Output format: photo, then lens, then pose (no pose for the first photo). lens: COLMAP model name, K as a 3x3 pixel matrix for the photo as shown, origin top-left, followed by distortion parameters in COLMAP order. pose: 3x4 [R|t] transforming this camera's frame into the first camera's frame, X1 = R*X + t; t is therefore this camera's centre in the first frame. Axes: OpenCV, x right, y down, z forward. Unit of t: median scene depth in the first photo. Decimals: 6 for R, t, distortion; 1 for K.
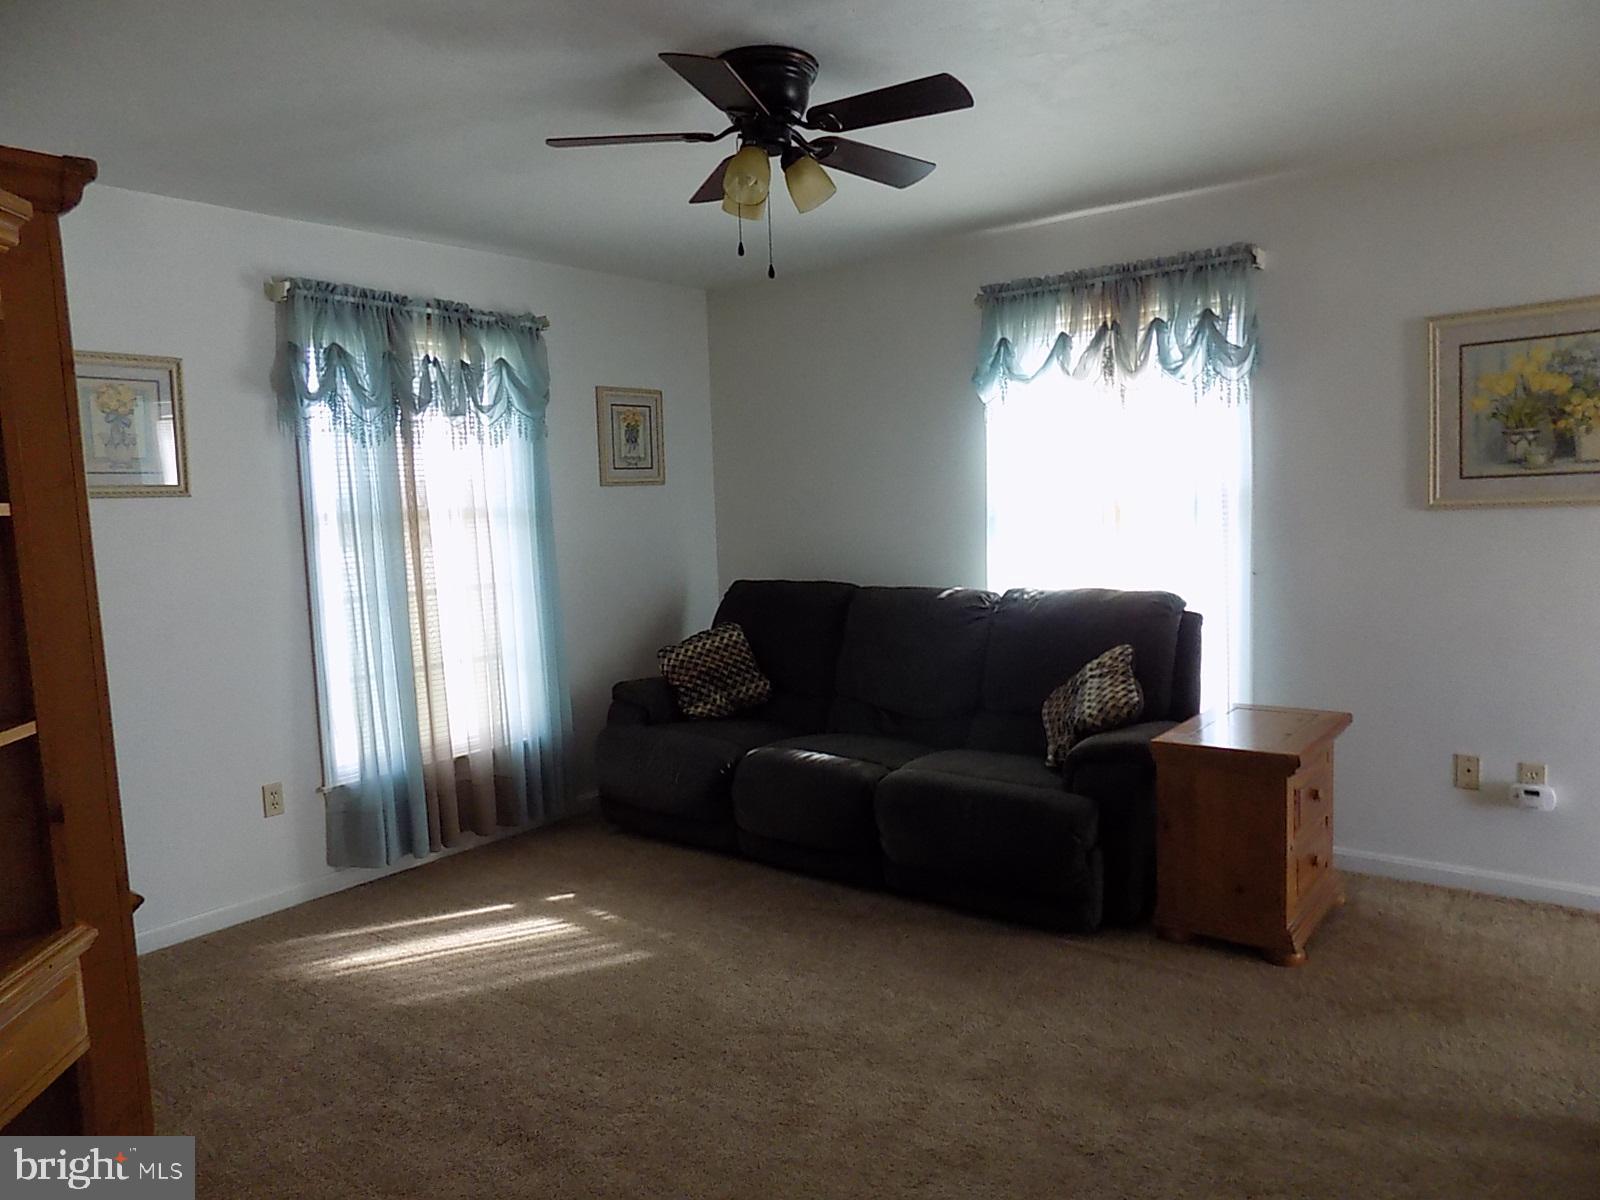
lens RADIAL K [[1076.4, 0, 799.6], [0, 1076.4, 600.3], [0, 0, 1]] dist [-0.042382, 0.007447]
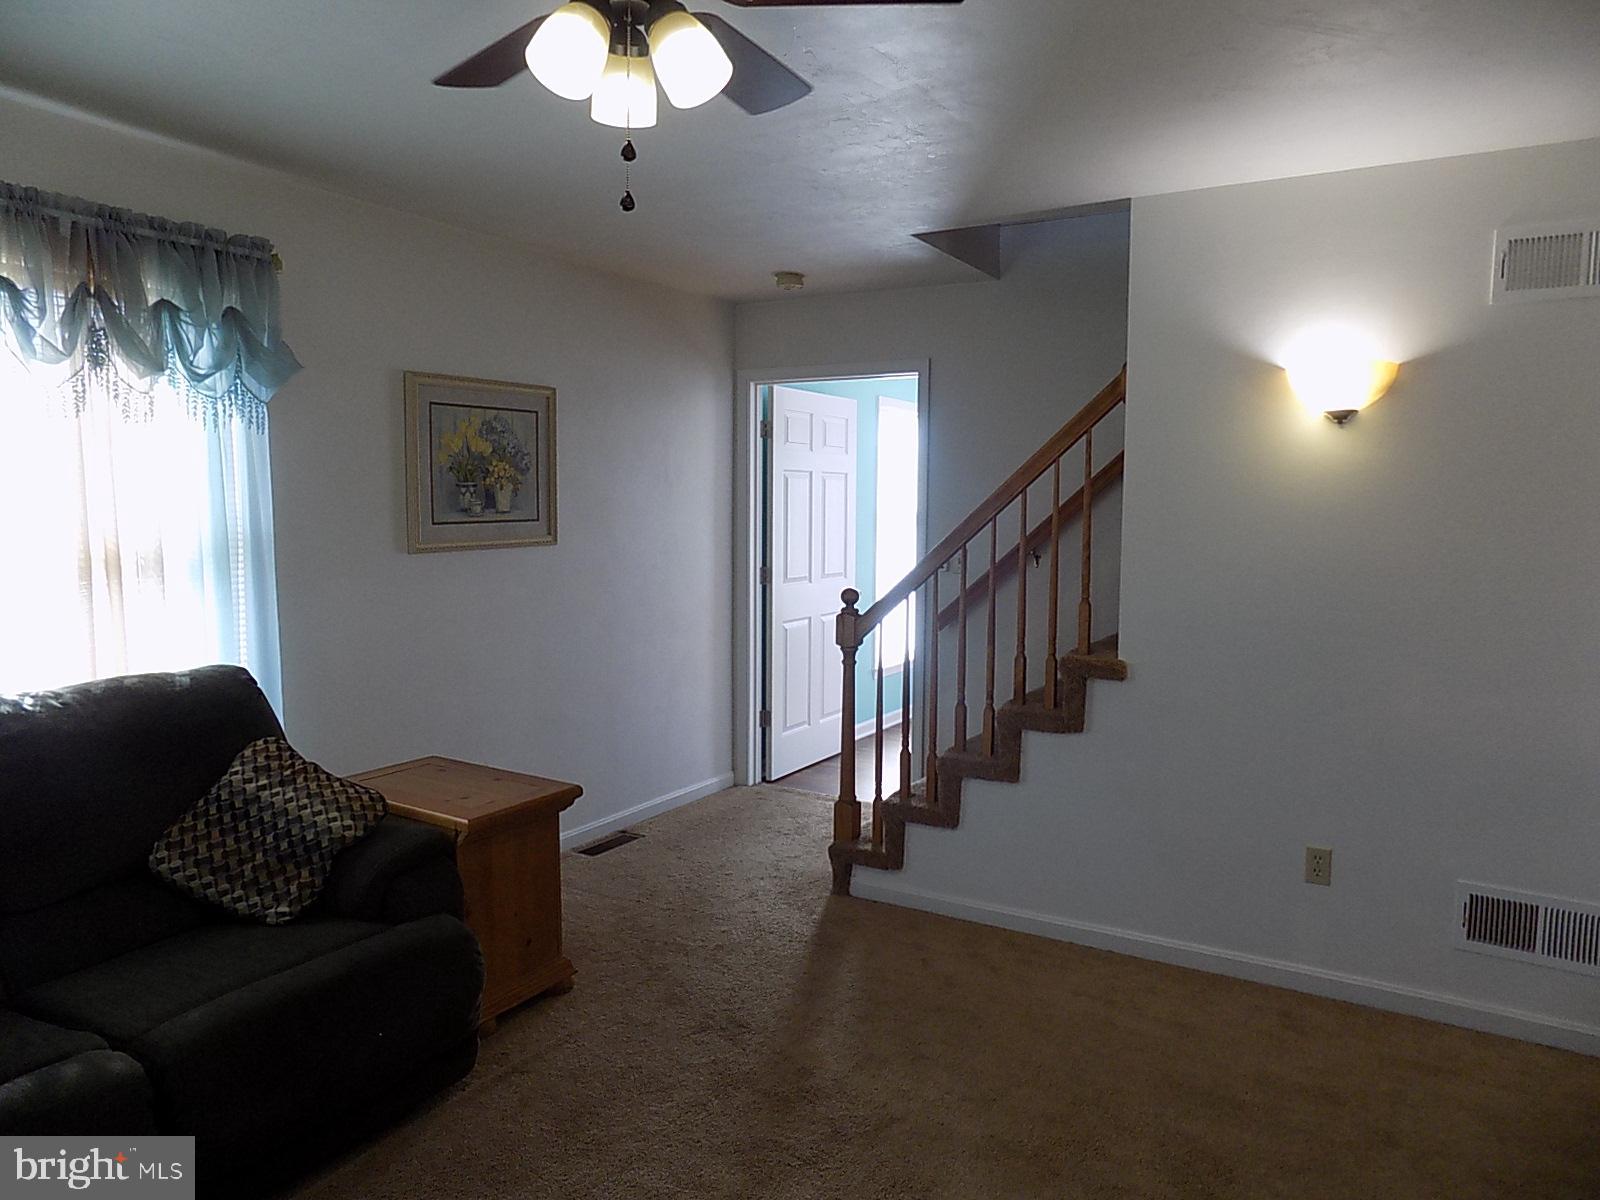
lens RADIAL K [[1076.4, 0, 799.3], [0, 1076.4, 601.3], [0, 0, 1]] dist [-0.042382, 0.007447]
pose [[-0.151423, -0.054026, 0.986992, -0.553495], [0.090607, 0.993543, 0.068286, -0.080180], [-0.984308, 0.099768, -0.145550, 0.828782]]
